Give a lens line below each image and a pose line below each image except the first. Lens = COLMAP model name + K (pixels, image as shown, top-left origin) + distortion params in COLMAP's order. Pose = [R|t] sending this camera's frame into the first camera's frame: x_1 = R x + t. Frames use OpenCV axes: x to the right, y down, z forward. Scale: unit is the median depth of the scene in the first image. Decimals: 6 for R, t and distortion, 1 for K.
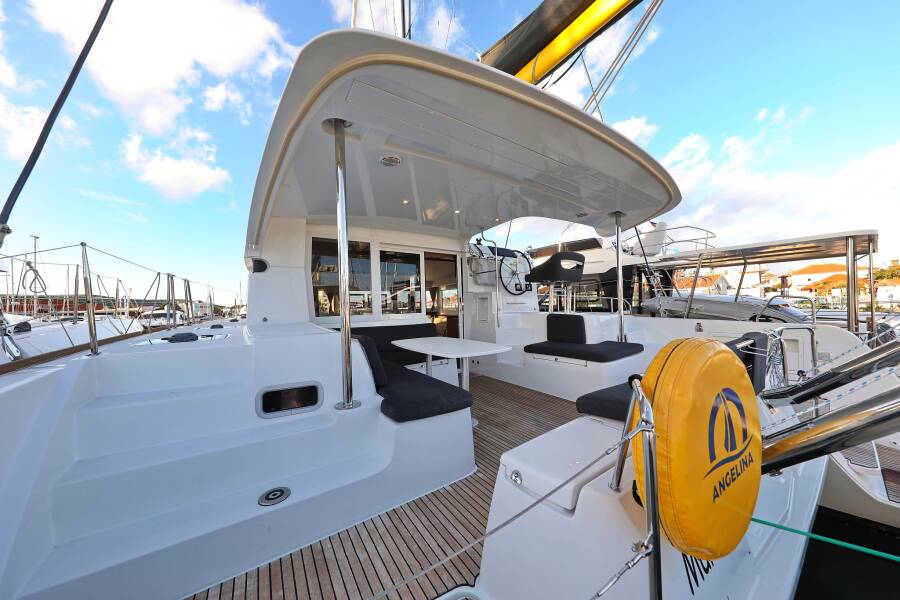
lens RADIAL K [[285.5, 0, 456.1], [0, 285.5, 306.8], [0, 0, 1]] dist [0.003997, -0.001408]
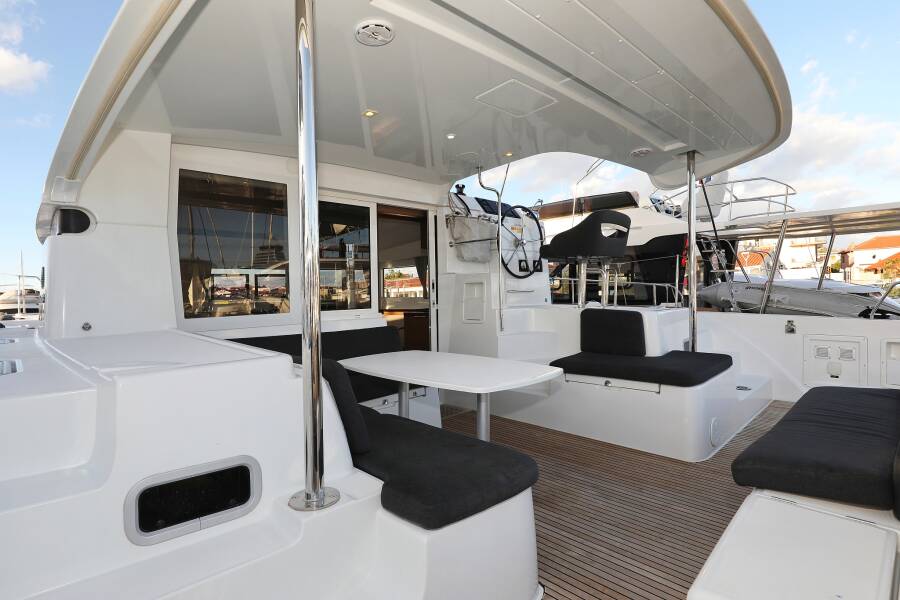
lens RADIAL K [[446.3, 0, 449.2], [0, 446.3, 302.0], [0, 0, 1]] dist [0.014368, -0.000296]
pose [[0.987654, -0.004288, 0.156591, -0.103921], [0.001115, 0.999792, 0.020341, -0.009537], [-0.156645, -0.019915, 0.987454, 0.069290]]
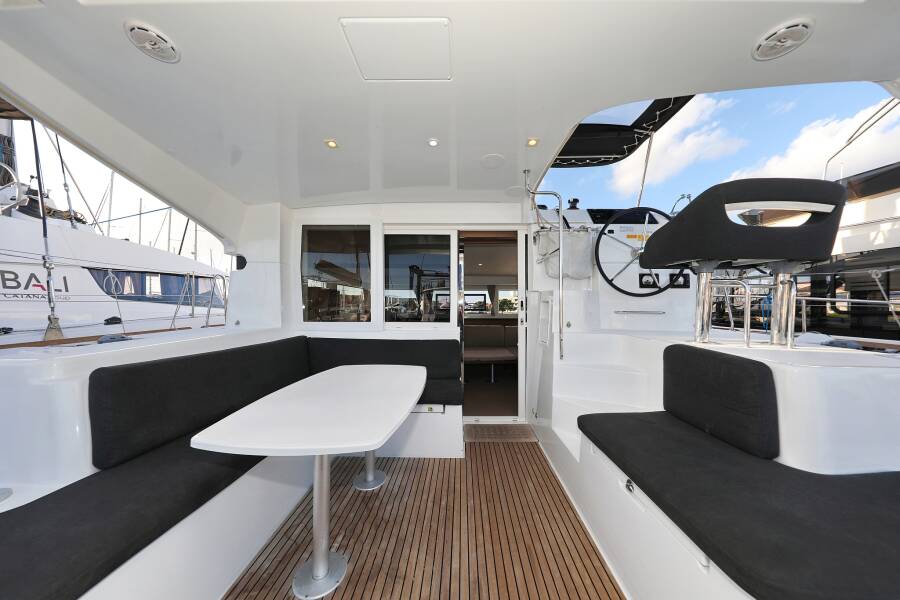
lens RADIAL K [[297.0, 0, 458.0], [0, 297.0, 305.6], [0, 0, 1]] dist [0.015726, 0.000042]
pose [[0.815420, 0.023406, -0.578396, 0.277397], [-0.025302, 0.999668, 0.004784, -0.020813], [0.578316, 0.010734, 0.815742, 0.419094]]
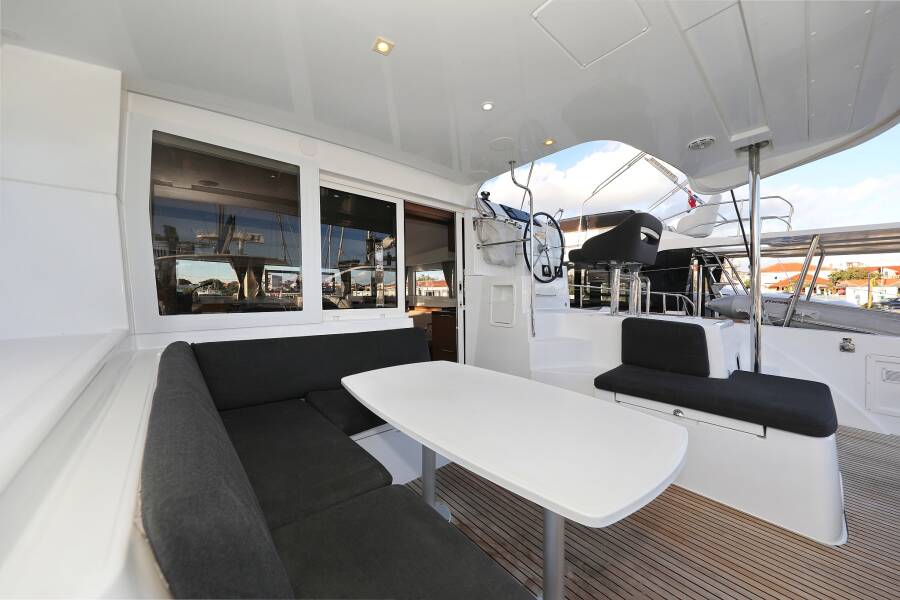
lens RADIAL K [[313.7, 0, 453.3], [0, 313.7, 289.8], [0, 0, 1]] dist [-0.001006, 0.000074]
pose [[0.993042, 0.037507, 0.111629, -0.073579], [-0.036806, 0.999288, -0.008336, -0.012708], [-0.111862, 0.004169, 0.993715, 0.354683]]
